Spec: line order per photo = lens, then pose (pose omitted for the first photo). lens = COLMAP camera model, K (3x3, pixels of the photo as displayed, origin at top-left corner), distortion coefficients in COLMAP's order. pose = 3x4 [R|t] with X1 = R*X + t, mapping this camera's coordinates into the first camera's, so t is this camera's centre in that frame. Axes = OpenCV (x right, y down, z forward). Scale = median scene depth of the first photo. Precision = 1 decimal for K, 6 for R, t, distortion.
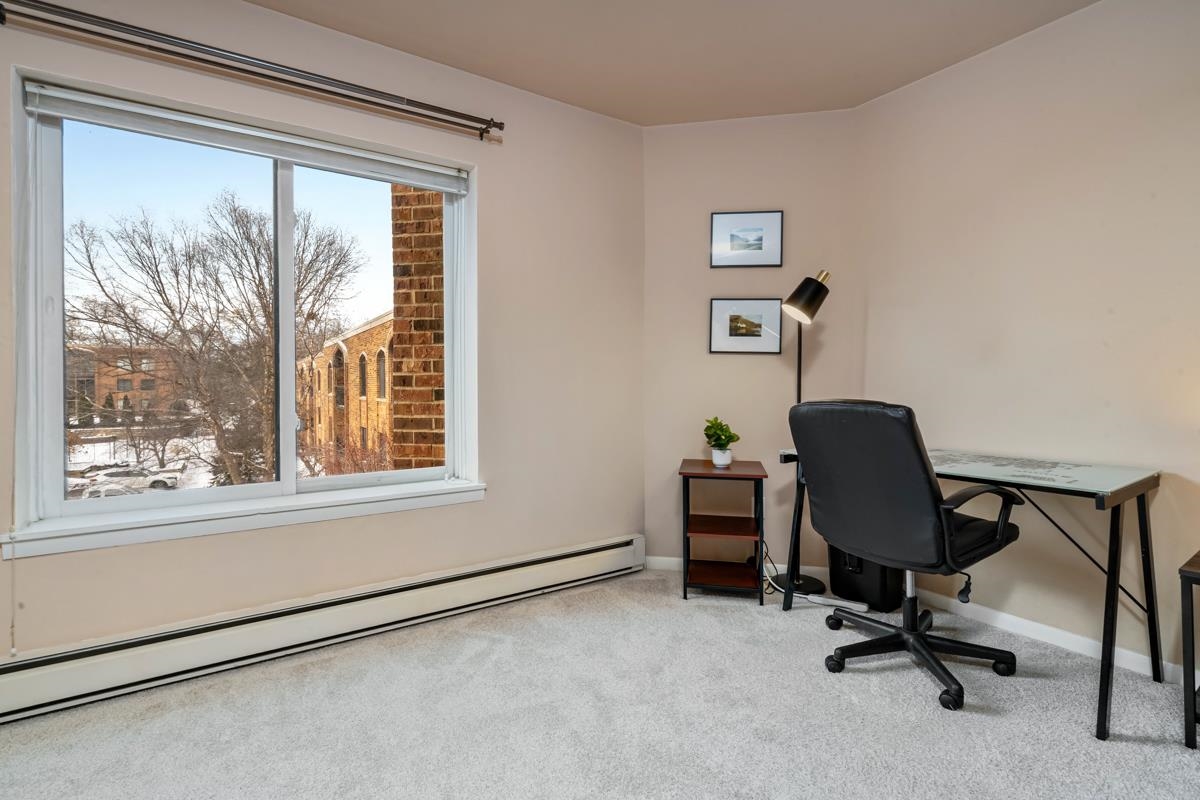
lens RADIAL K [[548.3, 0, 594.0], [0, 548.3, 395.3], [0, 0, 1]] dist [-0.003479, -0.000816]
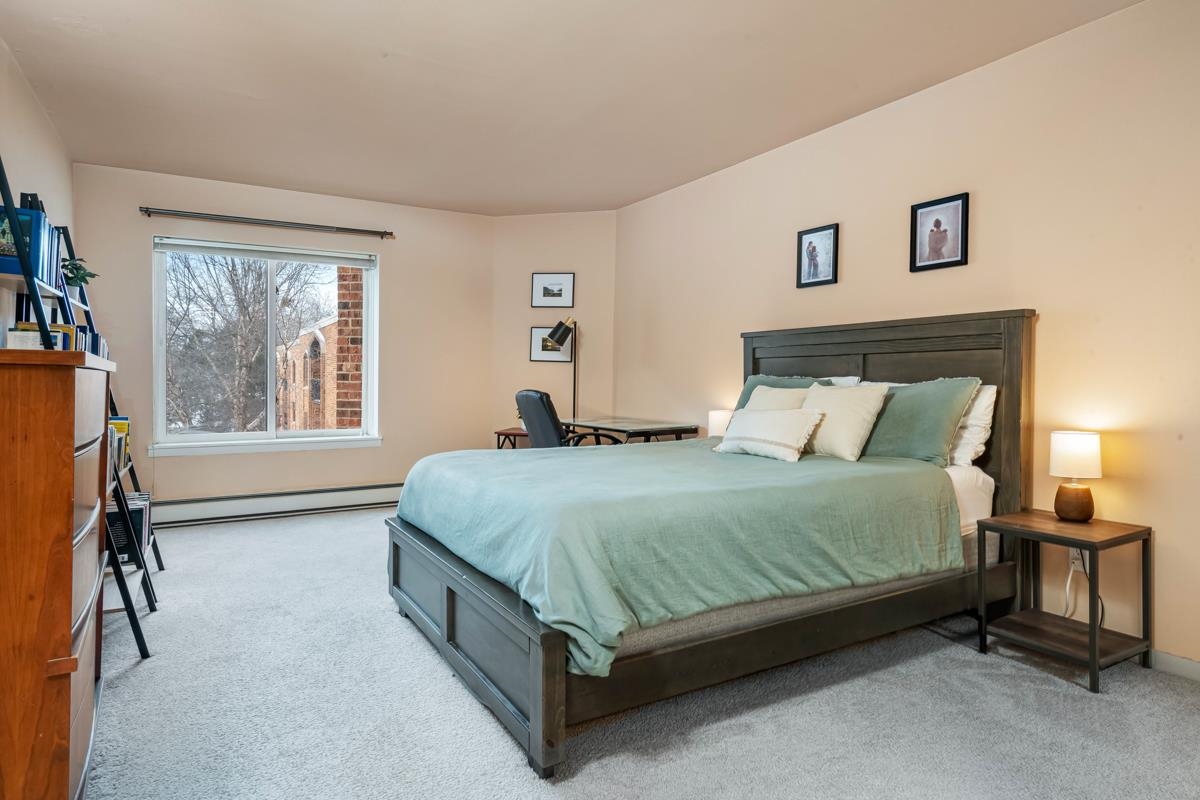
lens RADIAL K [[683.7, 0, 604.2], [0, 683.7, 389.2], [0, 0, 1]] dist [0.002483, 0.000517]
pose [[0.999145, 0.008304, -0.040498, 0.460690], [-0.008477, 0.999956, -0.004098, 0.009755], [0.040462, 0.004438, 0.999171, -0.887980]]
